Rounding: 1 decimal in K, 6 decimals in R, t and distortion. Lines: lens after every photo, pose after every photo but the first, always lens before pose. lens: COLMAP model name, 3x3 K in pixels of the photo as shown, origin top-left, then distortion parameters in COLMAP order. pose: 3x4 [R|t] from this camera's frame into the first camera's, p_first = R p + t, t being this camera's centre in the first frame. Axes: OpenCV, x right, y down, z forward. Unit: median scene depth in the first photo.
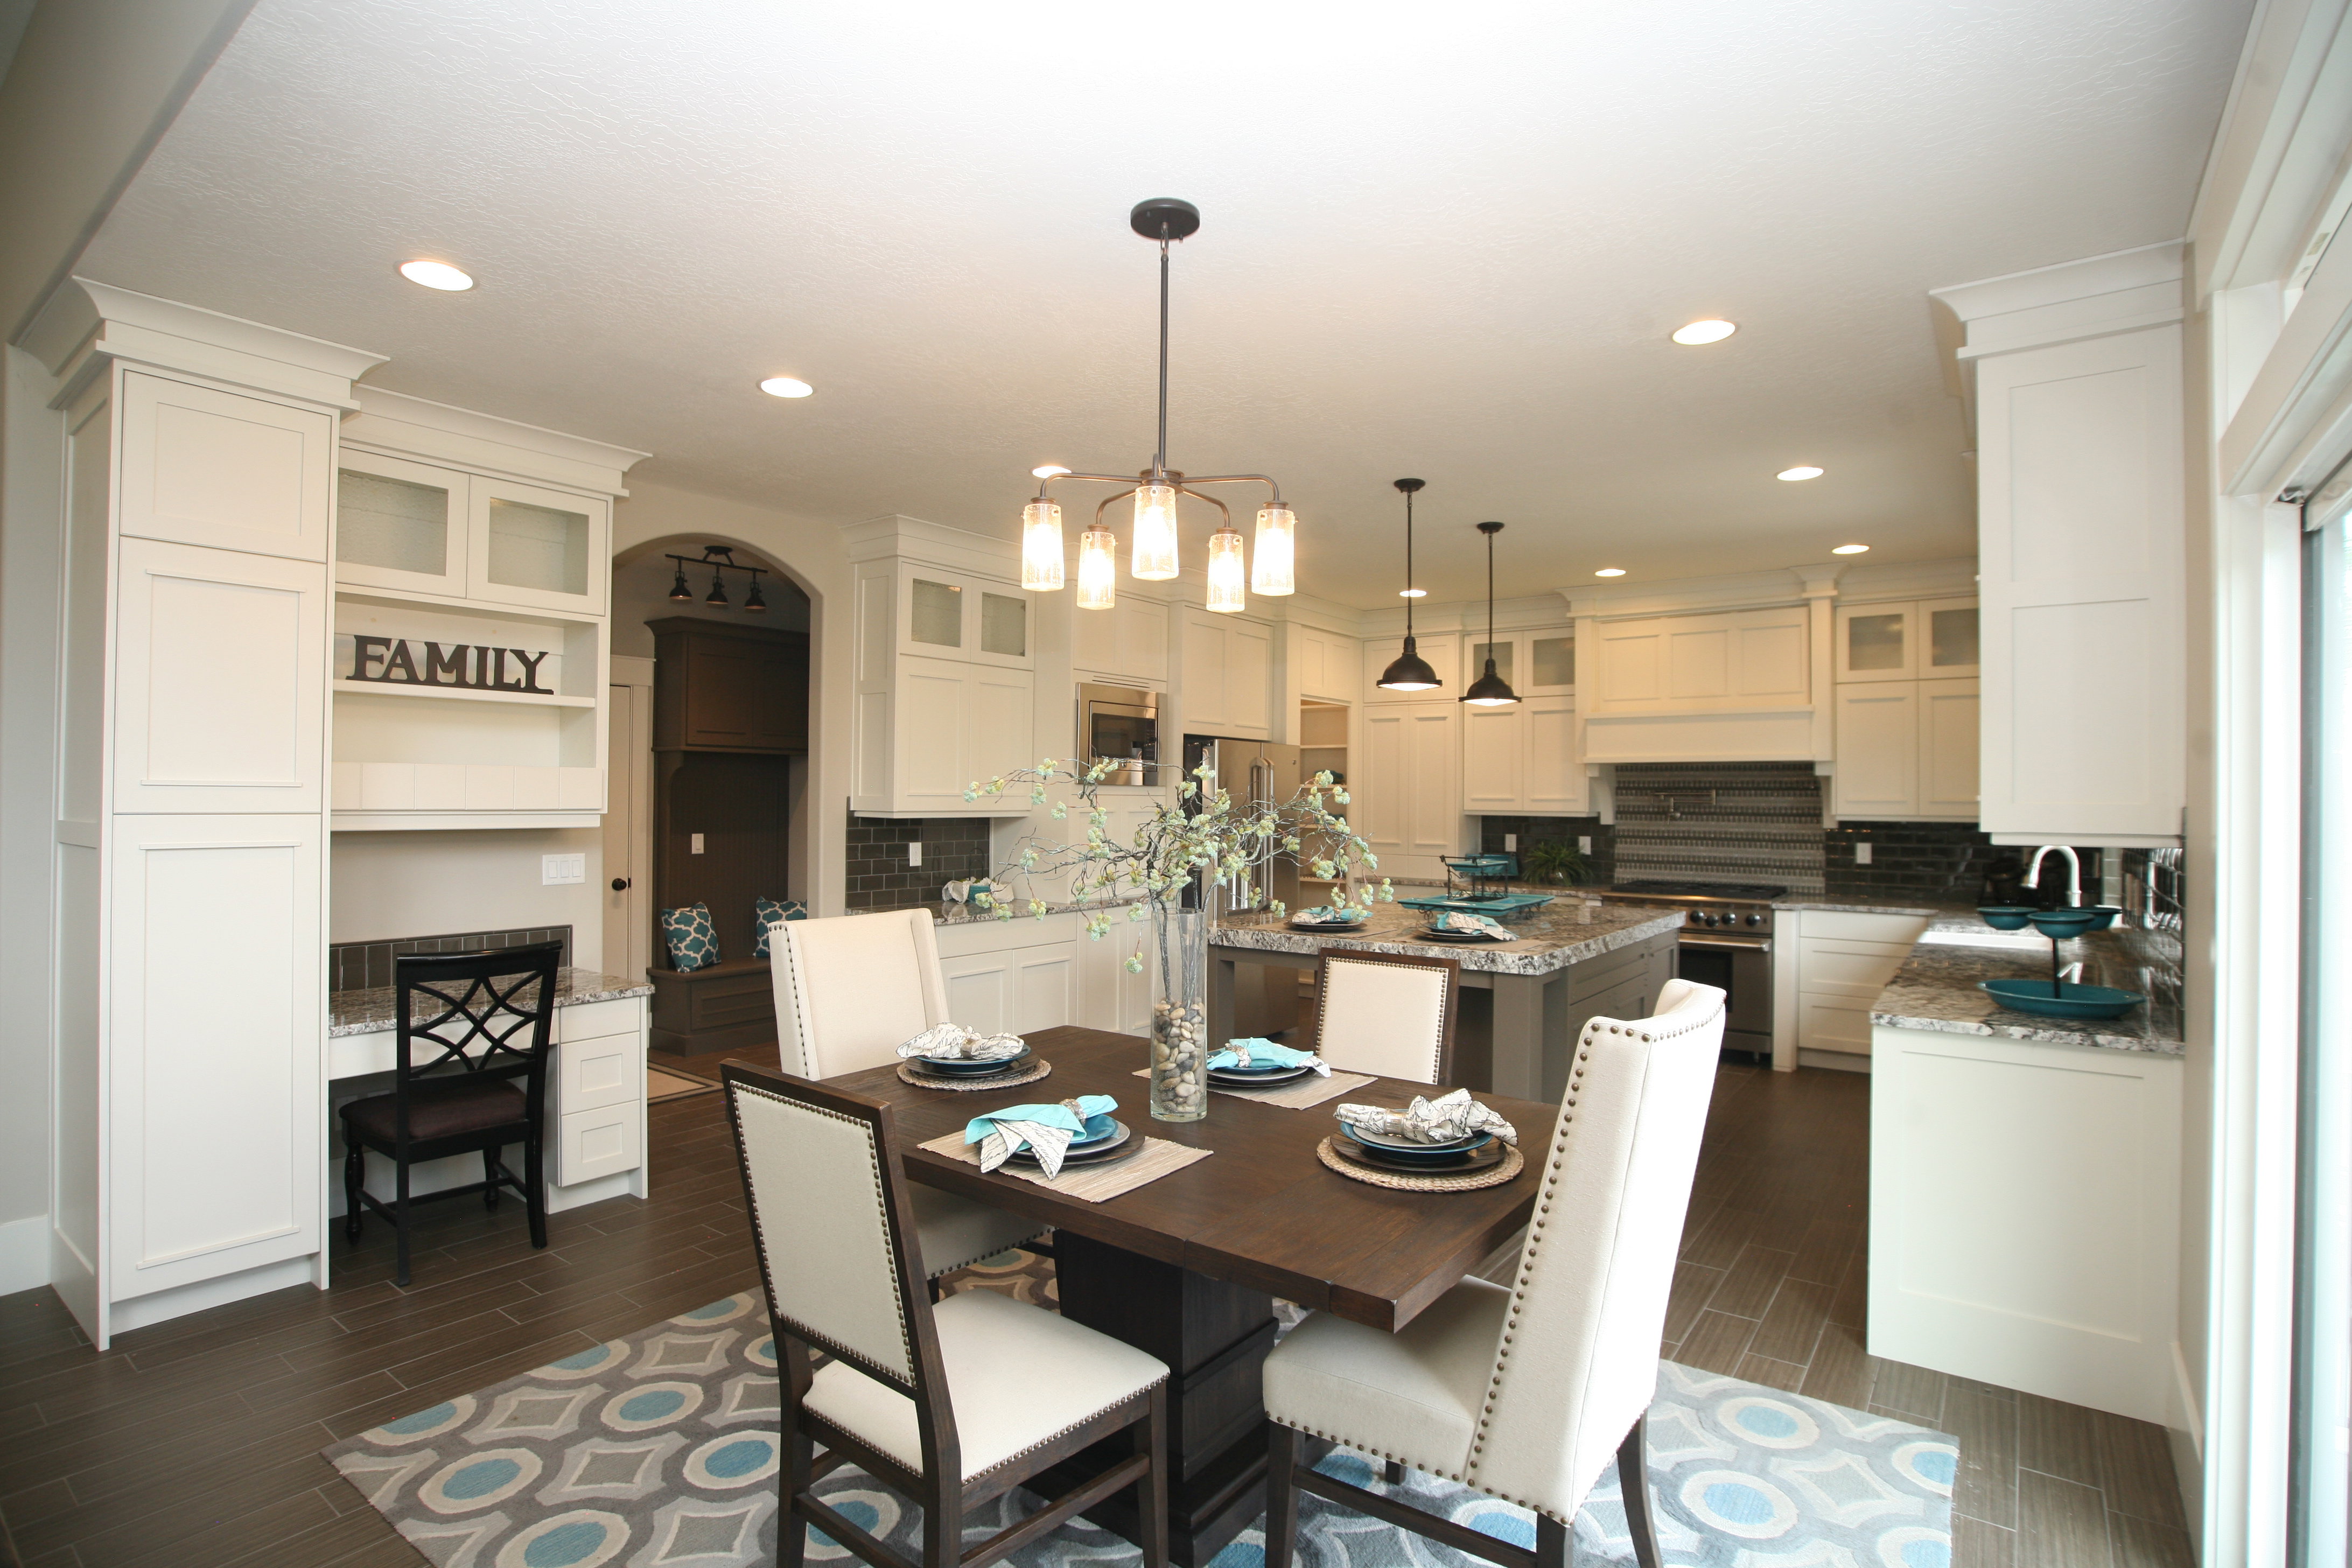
lens RADIAL K [[1137.1, 0, 1160.9], [0, 1137.1, 784.5], [0, 0, 1]] dist [-0.030294, 0.001567]
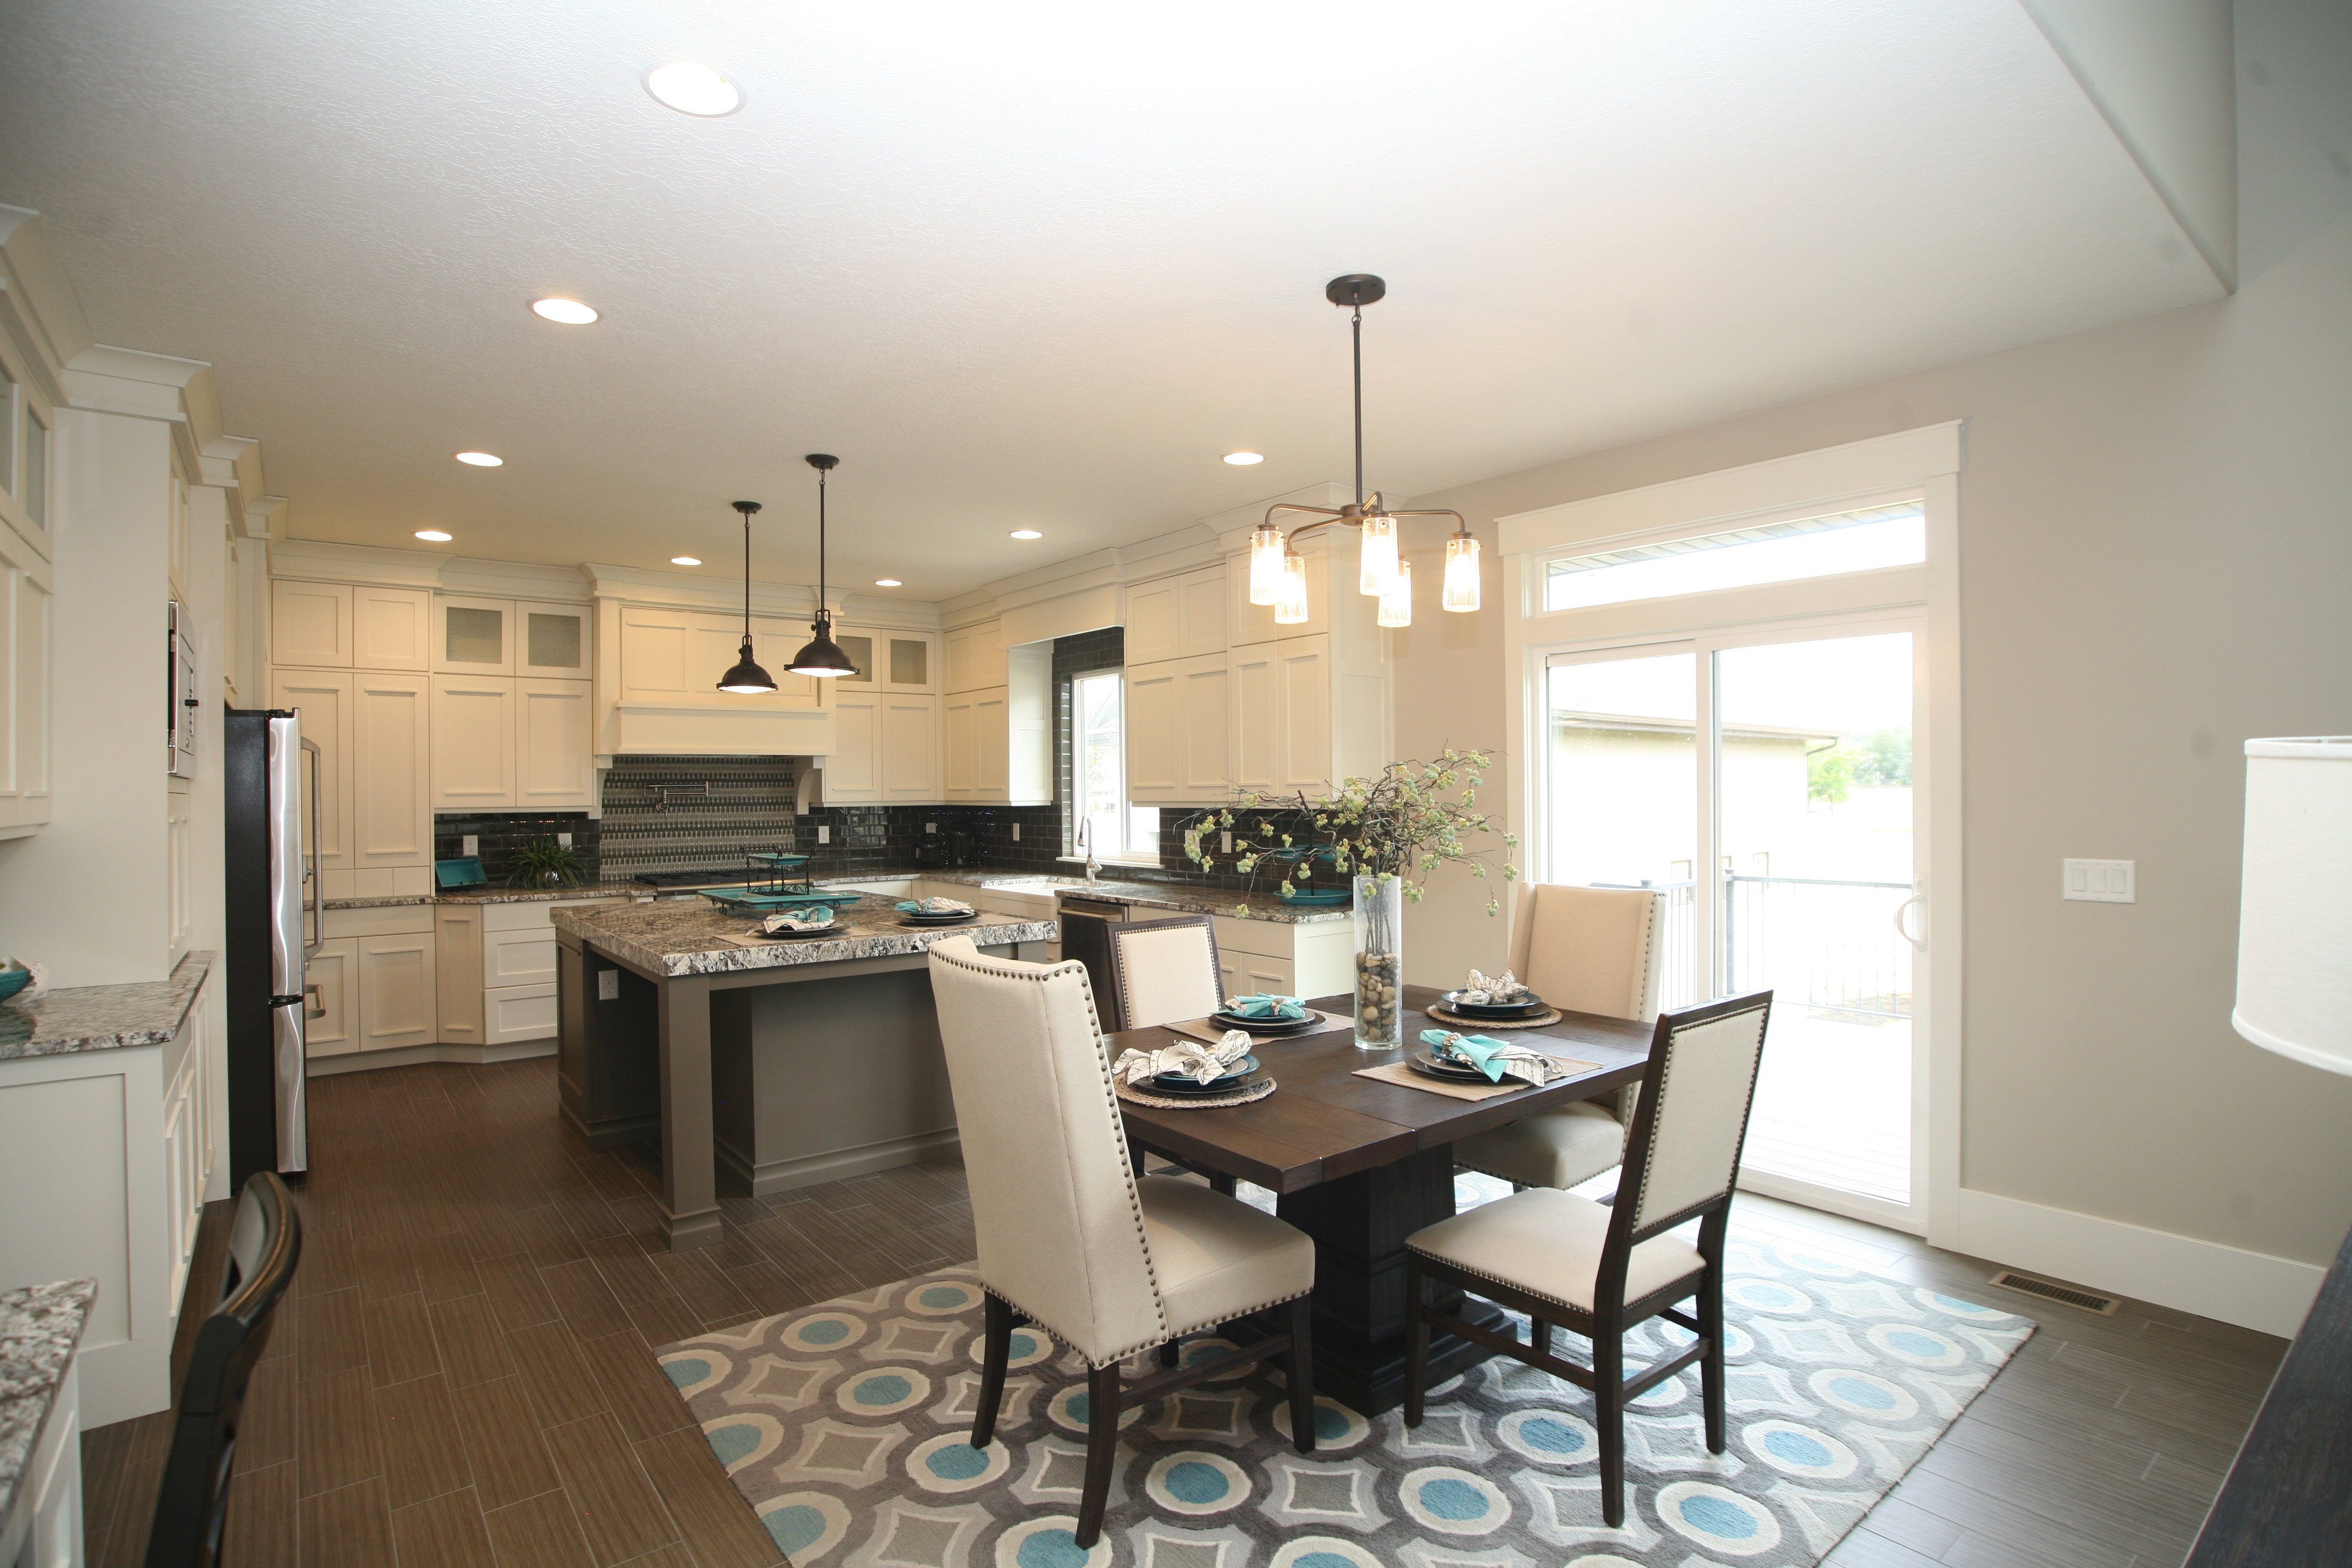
lens RADIAL K [[1137.1, 0, 1184.4], [0, 1137.1, 789.1], [0, 0, 1]] dist [-0.030294, 0.001567]
pose [[0.256770, -0.009860, 0.966422, -0.445013], [-0.000510, 0.999946, 0.010338, 0.000615], [-0.966472, -0.003148, 0.256751, 0.327492]]
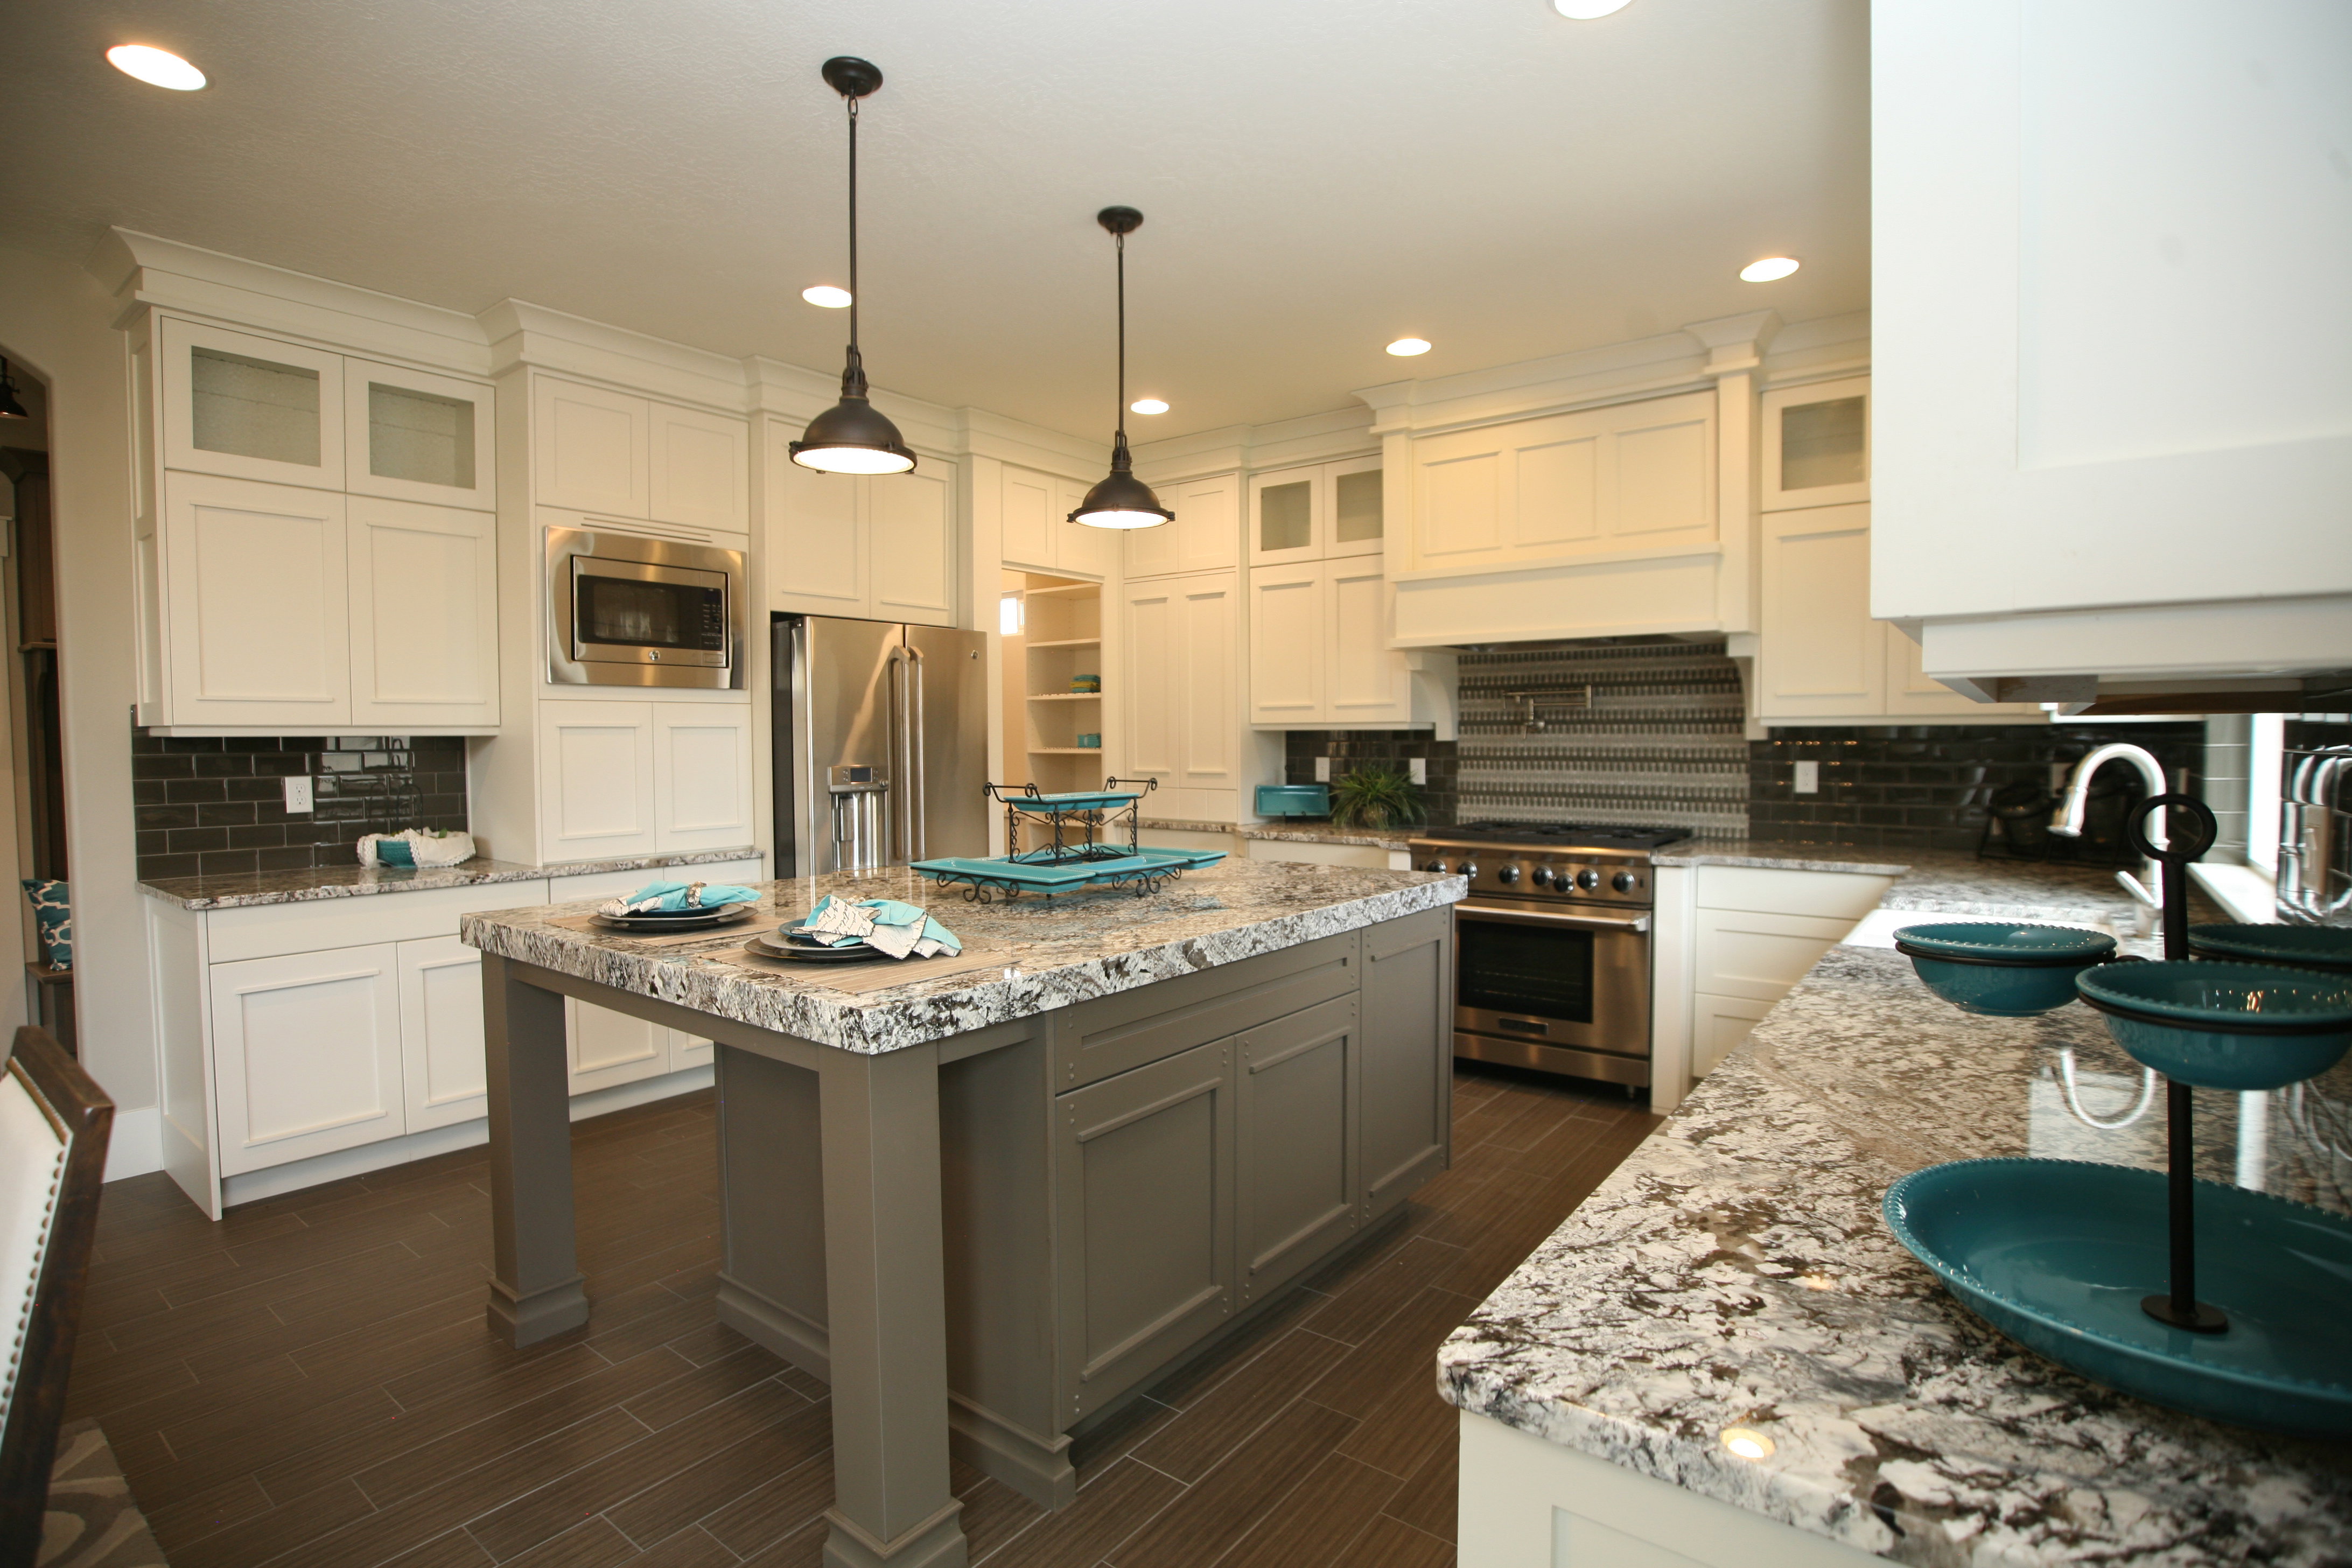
lens RADIAL K [[1137.1, 0, 1182.6], [0, 1137.1, 775.3], [0, 0, 1]] dist [-0.030294, 0.001567]
pose [[0.999612, -0.012089, -0.025109, 0.287941], [0.013292, 0.998745, 0.048289, 0.024368], [0.024494, -0.048604, 0.998518, 0.348153]]
